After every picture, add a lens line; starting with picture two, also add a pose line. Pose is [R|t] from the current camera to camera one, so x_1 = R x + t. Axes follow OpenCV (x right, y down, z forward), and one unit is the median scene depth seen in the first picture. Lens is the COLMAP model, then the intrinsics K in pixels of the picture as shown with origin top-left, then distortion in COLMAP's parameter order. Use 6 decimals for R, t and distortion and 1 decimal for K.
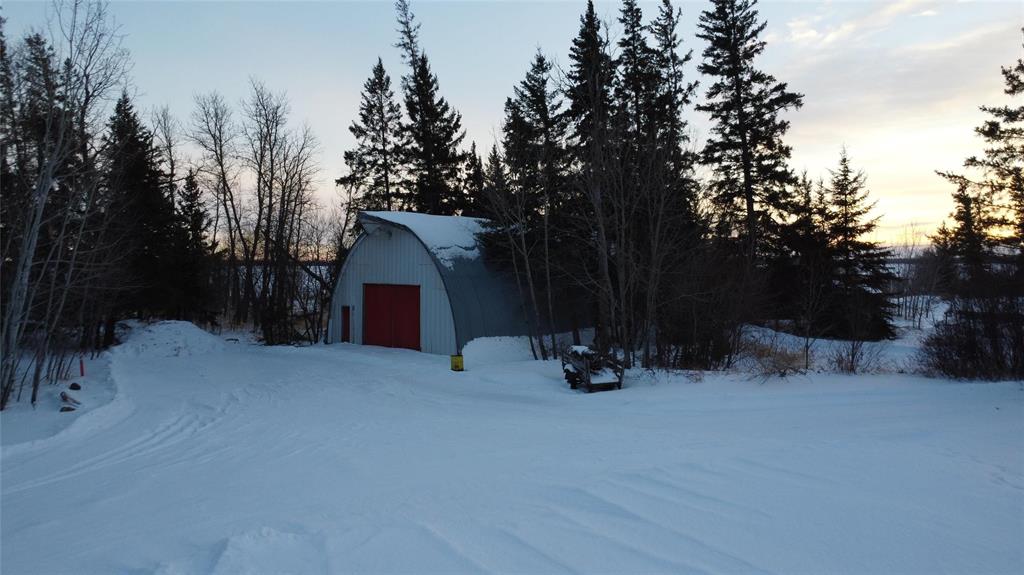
lens RADIAL K [[741.1, 0, 511.7], [0, 741.1, 298.3], [0, 0, 1]] dist [-0.032635, -0.004160]
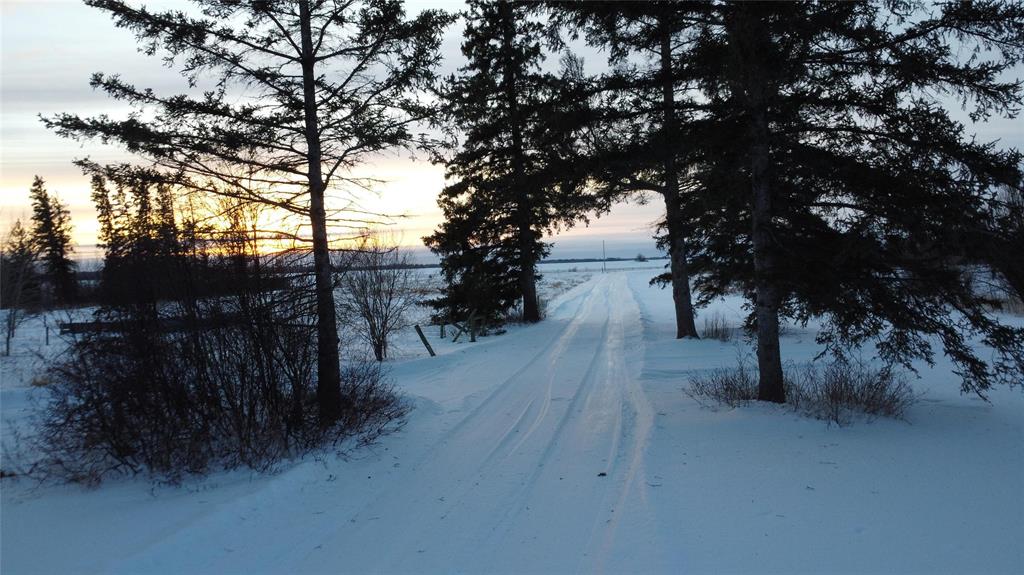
lens RADIAL K [[741.1, 0, 511.7], [0, 741.1, 298.3], [0, 0, 1]] dist [-0.032635, -0.004160]
pose [[0.423652, -0.046891, 0.904610, 0.186440], [0.069835, 0.997378, 0.018994, 0.012305], [-0.903129, 0.055127, 0.425816, 0.361736]]
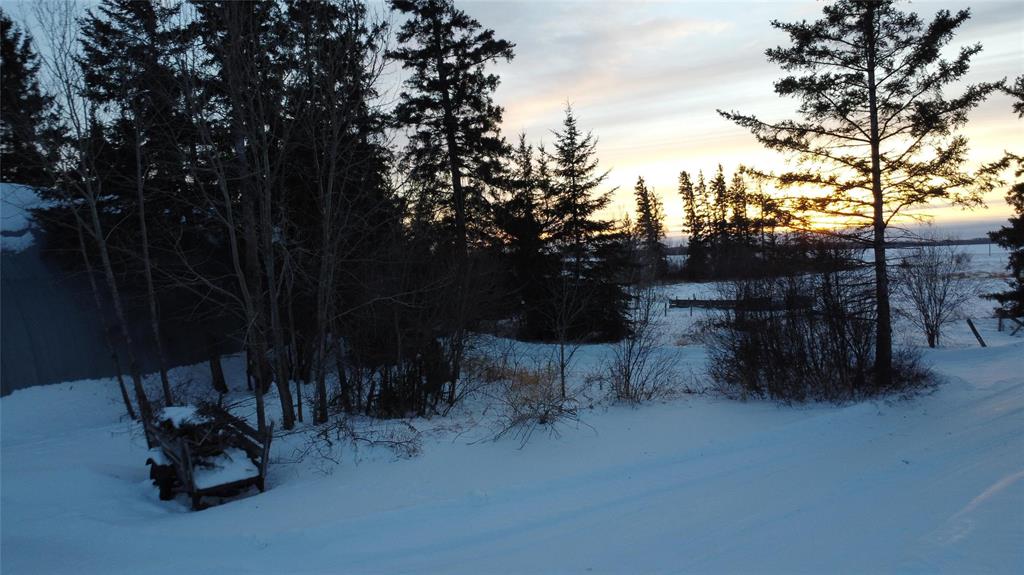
lens RADIAL K [[739.3, 0, 512.7], [0, 739.3, 296.7], [0, 0, 1]] dist [-0.036605, 0.000312]
pose [[0.917595, -0.044769, 0.394987, 0.059538], [0.046079, 0.998919, 0.006175, -0.002077], [-0.394836, 0.012534, 0.918666, 0.251262]]
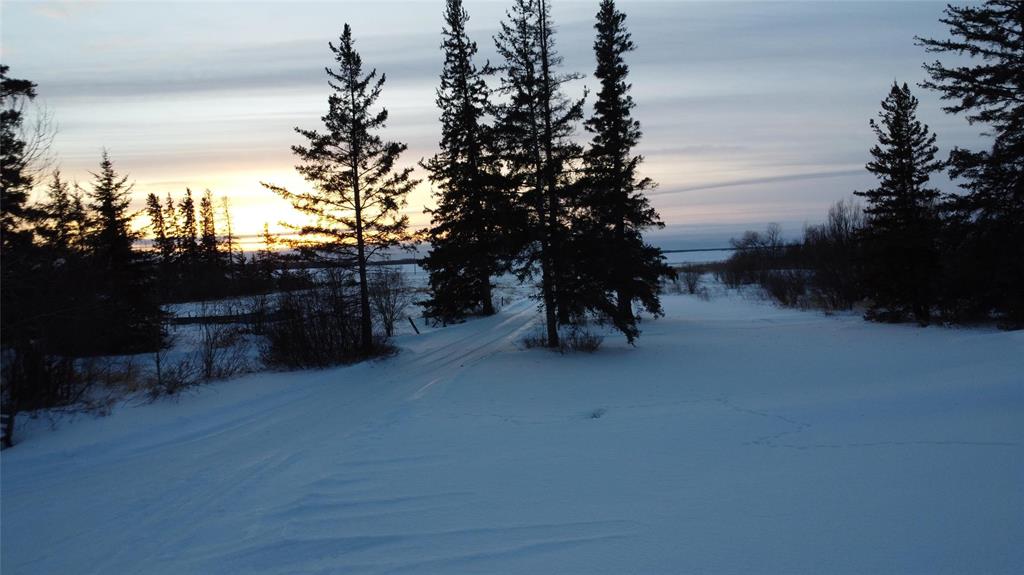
lens RADIAL K [[739.3, 0, 512.7], [0, 739.3, 296.7], [0, 0, 1]] dist [-0.036605, 0.000312]
pose [[0.435189, -0.054380, 0.898695, -0.146875], [0.074377, 0.996934, 0.024307, -0.002287], [-0.897262, 0.056264, 0.437899, 0.121682]]
